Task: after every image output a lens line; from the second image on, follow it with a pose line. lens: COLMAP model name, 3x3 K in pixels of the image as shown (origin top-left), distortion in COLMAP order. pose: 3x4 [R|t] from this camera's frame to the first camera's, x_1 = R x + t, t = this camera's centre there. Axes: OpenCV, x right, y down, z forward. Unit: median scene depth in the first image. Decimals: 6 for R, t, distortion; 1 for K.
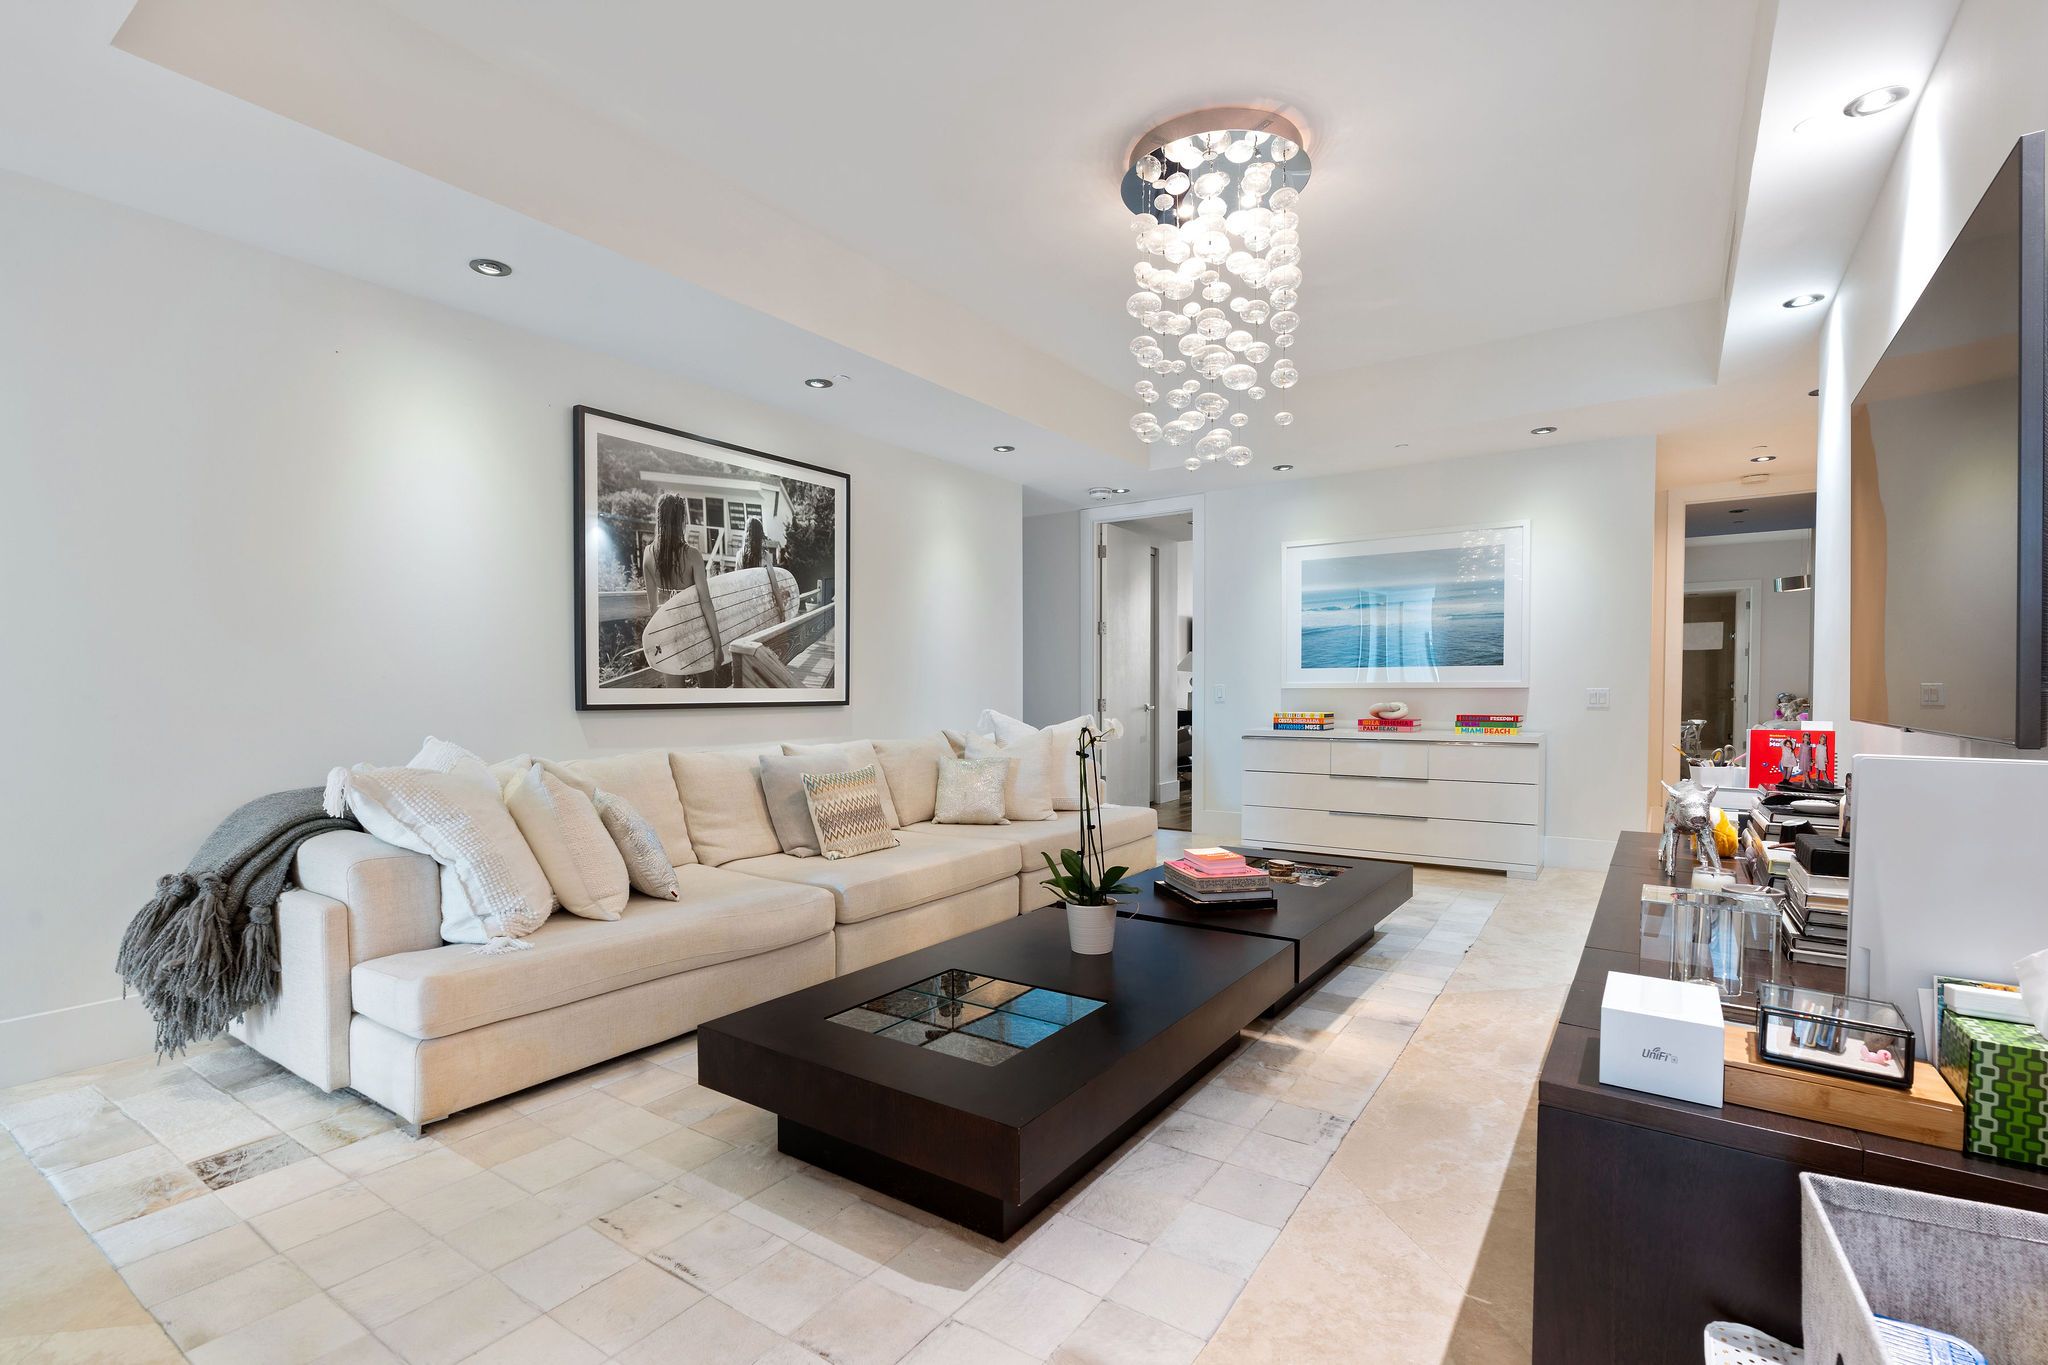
lens RADIAL K [[930.6, 0, 1012.9], [0, 930.6, 696.1], [0, 0, 1]] dist [-0.015148, -0.000029]
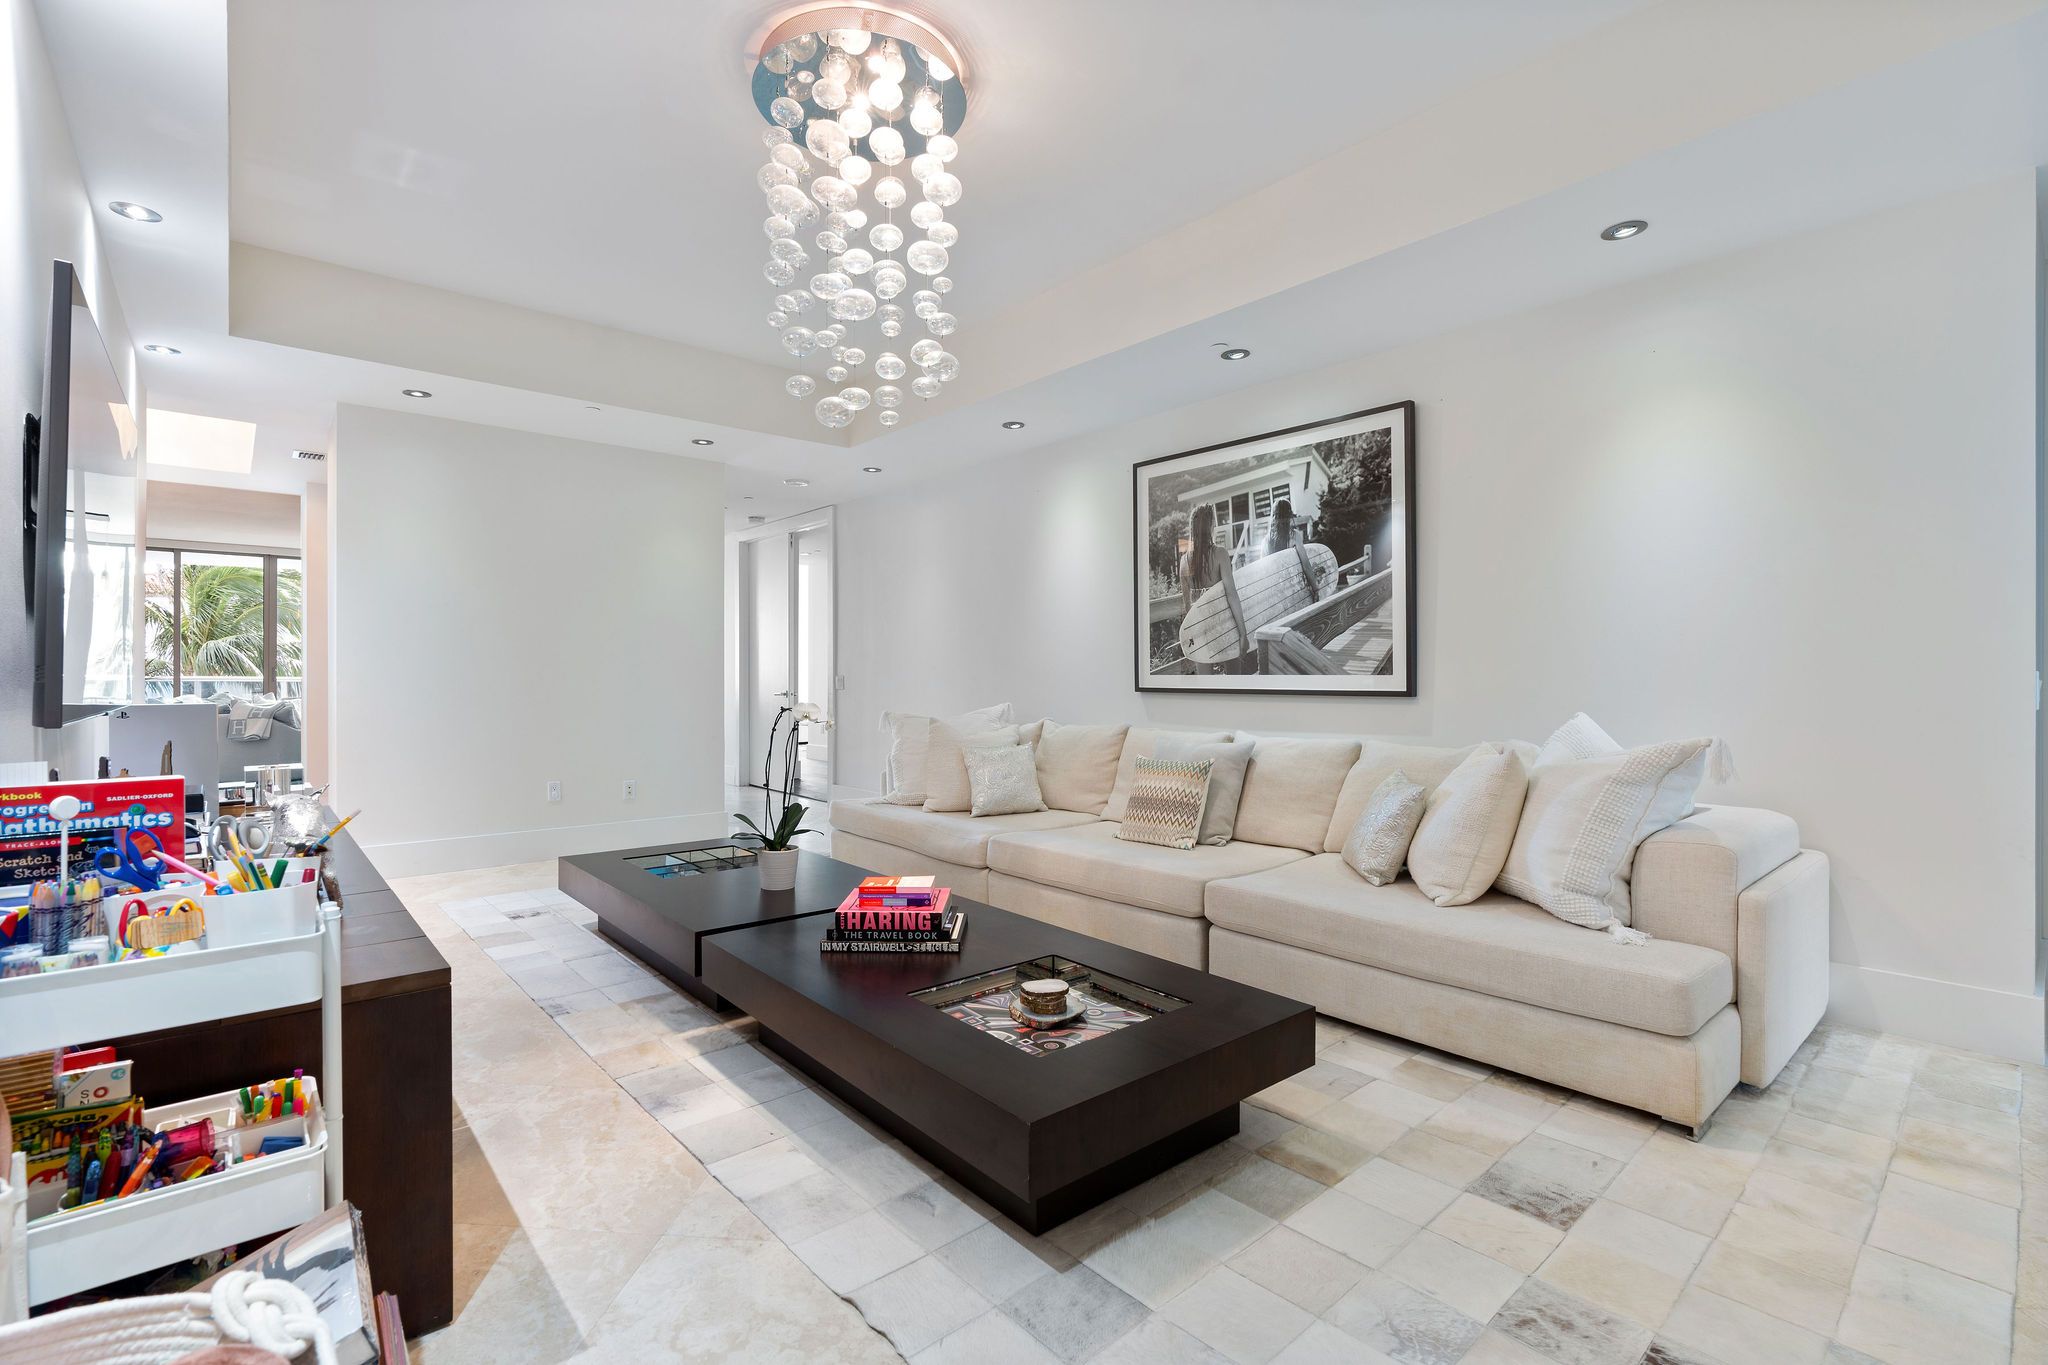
lens RADIAL K [[930.6, 0, 1019.3], [0, 930.6, 667.8], [0, 0, 1]] dist [-0.015148, -0.000029]
pose [[-0.243991, -0.002396, -0.969775, 0.746513], [-0.003967, 0.999991, -0.001473, -0.013607], [0.969769, 0.003488, -0.243998, 0.994689]]
